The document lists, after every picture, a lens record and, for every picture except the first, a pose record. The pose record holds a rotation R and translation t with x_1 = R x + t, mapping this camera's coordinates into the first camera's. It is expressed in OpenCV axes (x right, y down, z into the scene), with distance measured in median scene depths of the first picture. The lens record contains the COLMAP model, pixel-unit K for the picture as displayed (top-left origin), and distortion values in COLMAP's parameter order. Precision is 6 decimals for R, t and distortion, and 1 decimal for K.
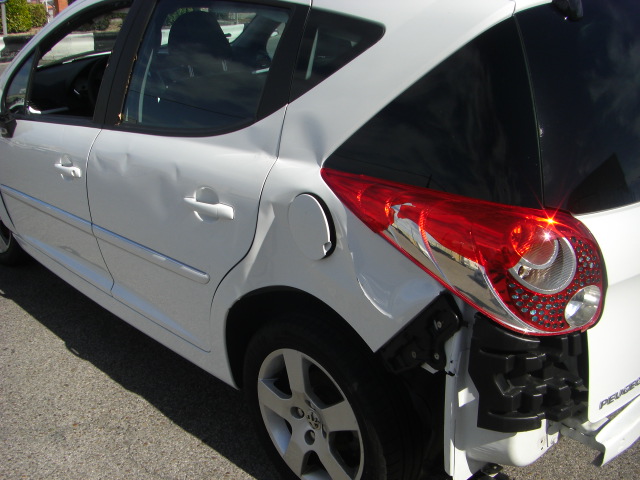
lens RADIAL K [[719.9, 0, 298.3], [0, 719.9, 292.2], [0, 0, 1]] dist [-0.186131, 0.090739]
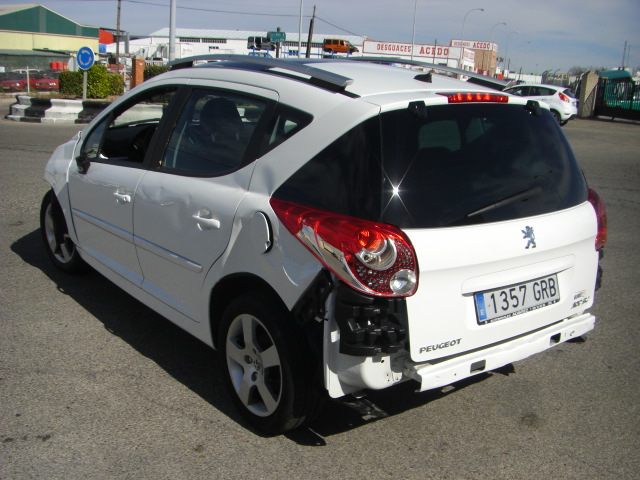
lens RADIAL K [[719.9, 0, 298.3], [0, 719.9, 292.2], [0, 0, 1]] dist [-0.186131, 0.090739]
pose [[0.992912, 0.095698, -0.070477, 0.203235], [-0.103217, 0.988312, -0.112183, 0.192380], [0.058917, 0.118662, 0.991185, -0.531234]]
